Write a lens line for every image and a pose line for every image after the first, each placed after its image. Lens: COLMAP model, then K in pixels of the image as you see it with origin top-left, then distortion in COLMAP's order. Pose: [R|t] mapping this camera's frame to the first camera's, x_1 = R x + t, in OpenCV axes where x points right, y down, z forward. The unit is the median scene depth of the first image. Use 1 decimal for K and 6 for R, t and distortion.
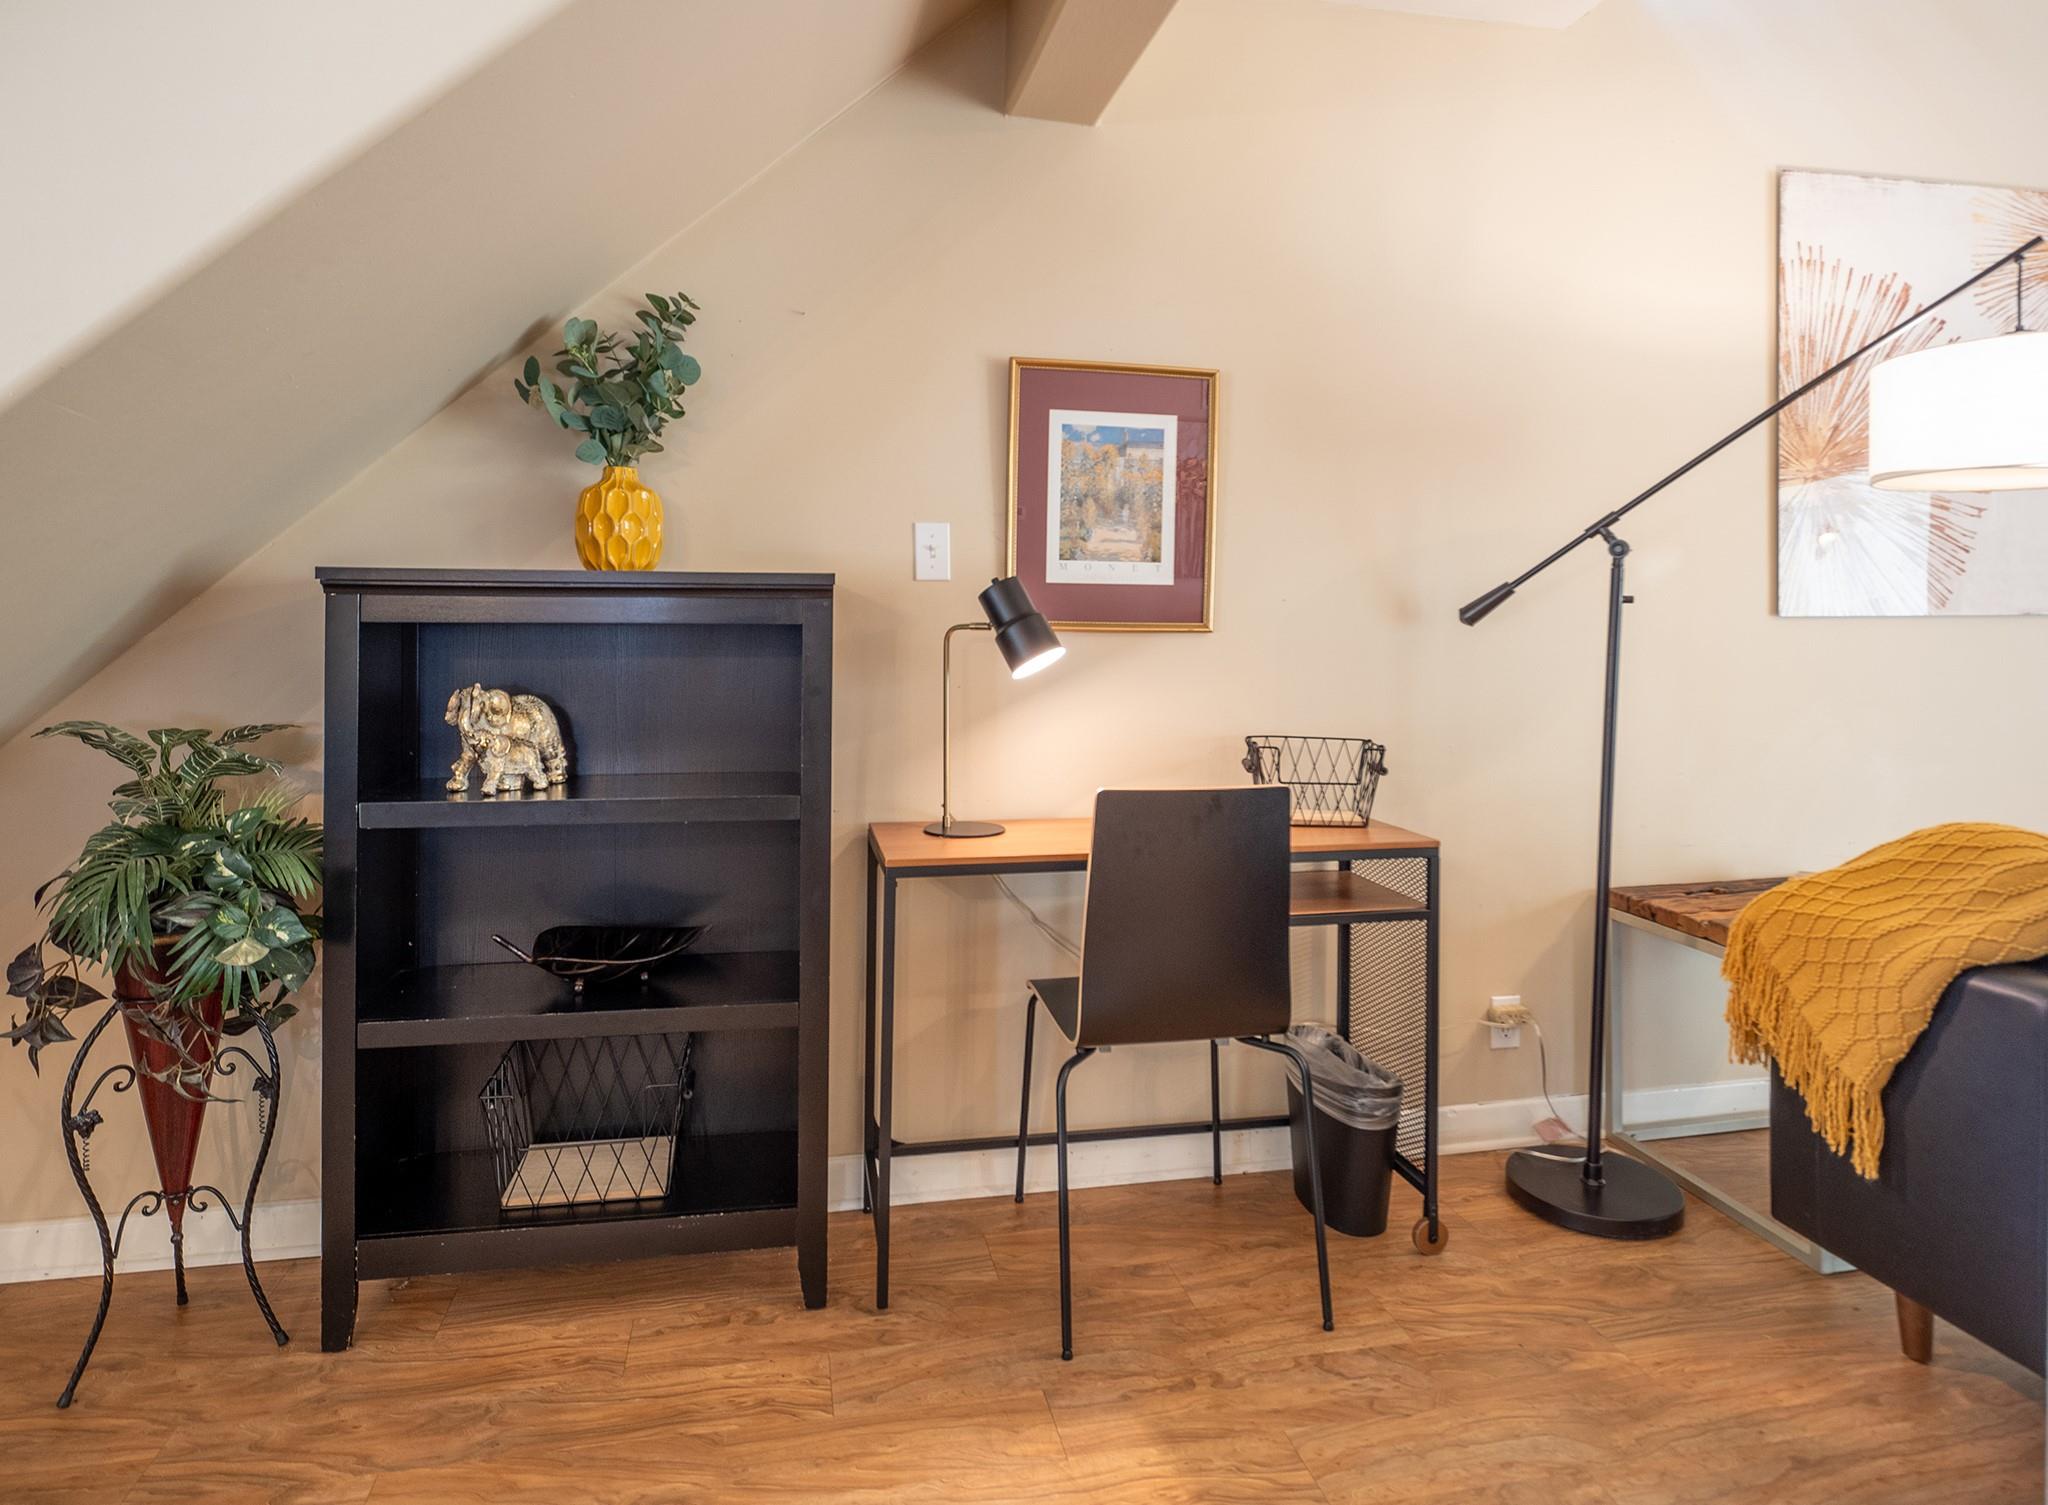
lens RADIAL K [[1184.9, 0, 1007.3], [0, 1184.9, 632.8], [0, 0, 1]] dist [-0.003846, -0.000599]
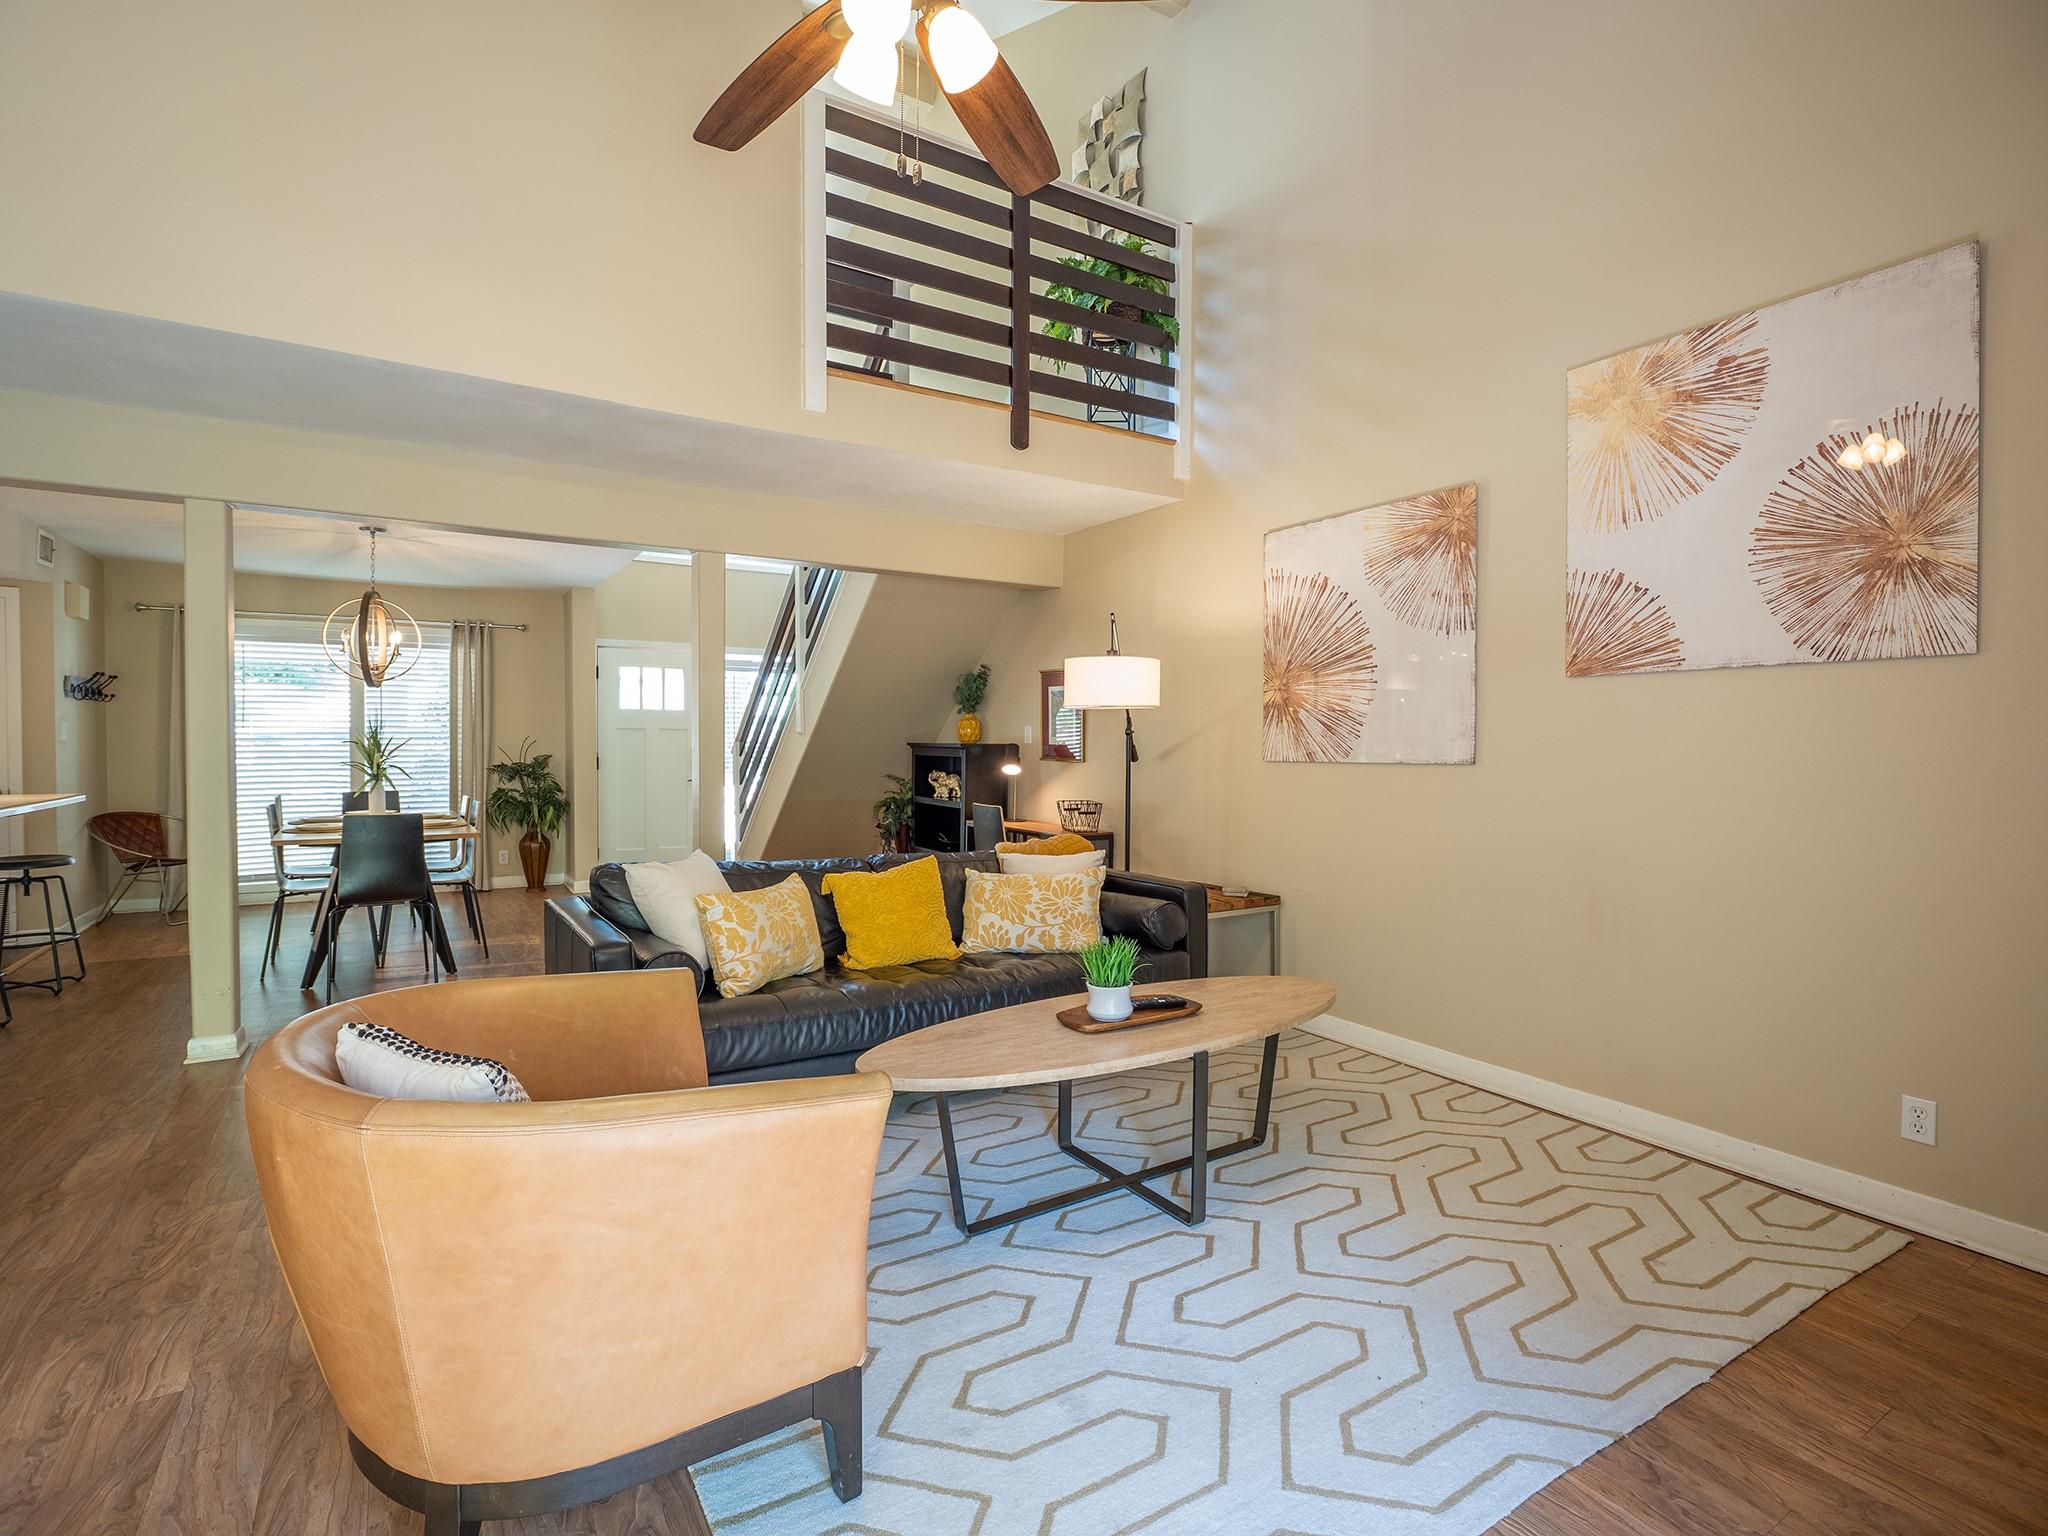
lens RADIAL K [[976.3, 0, 1014.2], [0, 976.3, 761.4], [0, 0, 1]] dist [-0.005842, -0.003156]
pose [[0.357198, 0.019776, -0.933819, 2.589574], [-0.016623, 0.999752, 0.014814, -0.038930], [0.933881, 0.010231, 0.357439, 0.043329]]
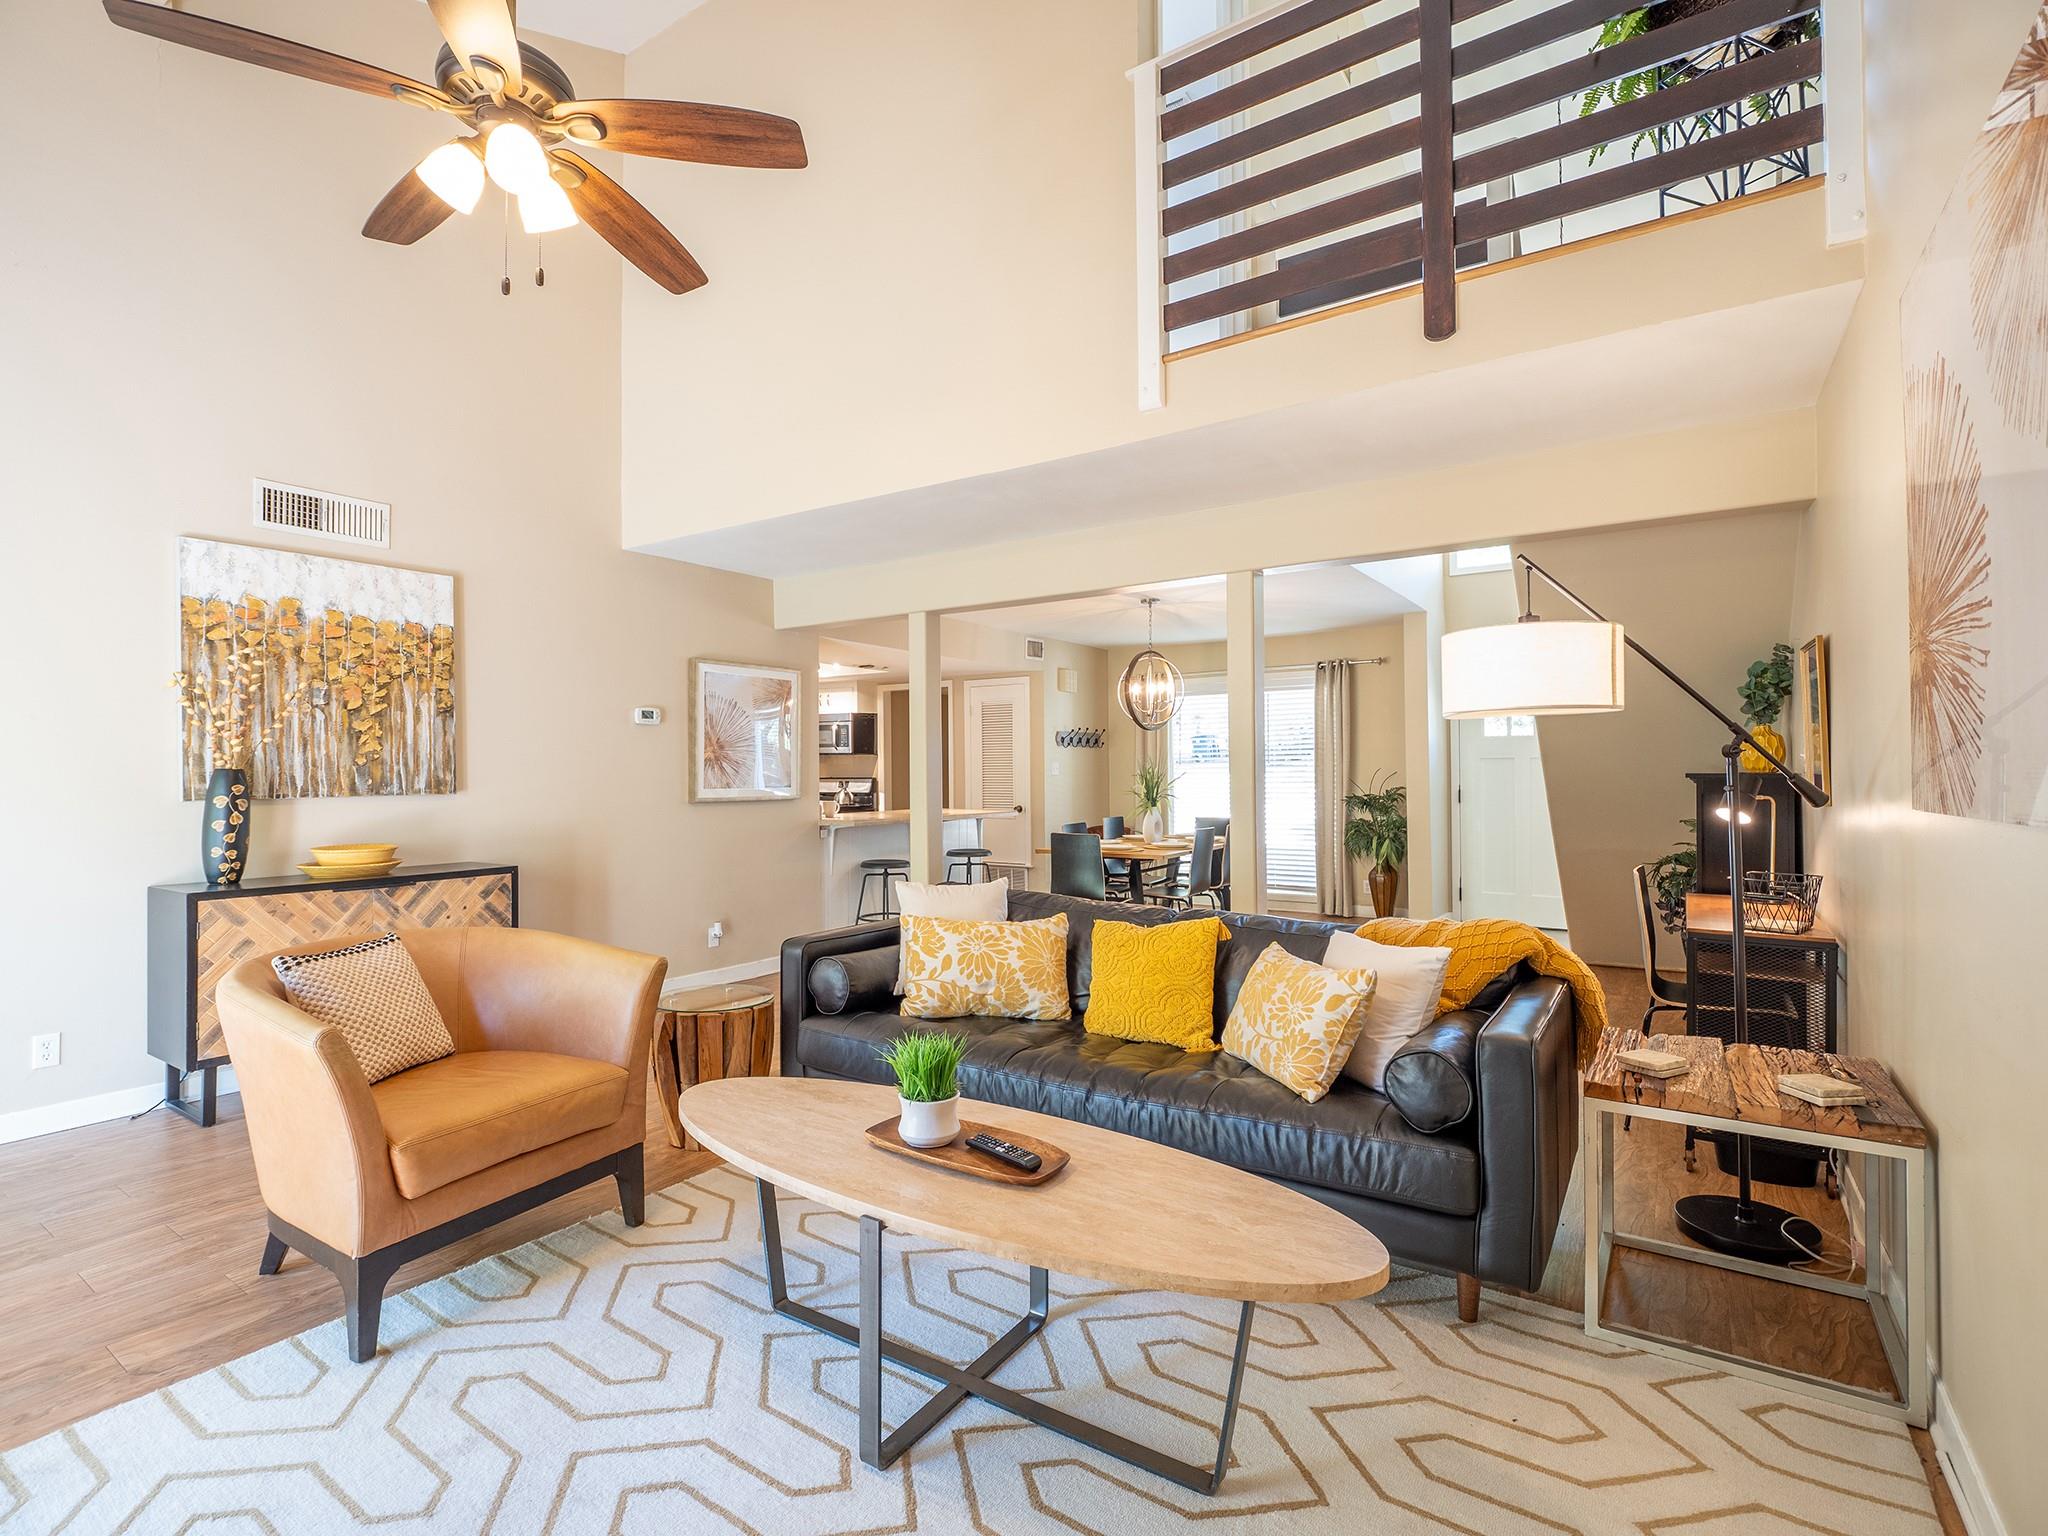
lens RADIAL K [[976.3, 0, 1008.4], [0, 976.3, 762.9], [0, 0, 1]] dist [-0.005842, -0.003156]
pose [[-0.714081, -0.004816, -0.700047, 2.073166], [-0.005267, 0.999985, -0.001506, -0.056571], [0.700043, 0.002611, -0.714095, 1.338314]]
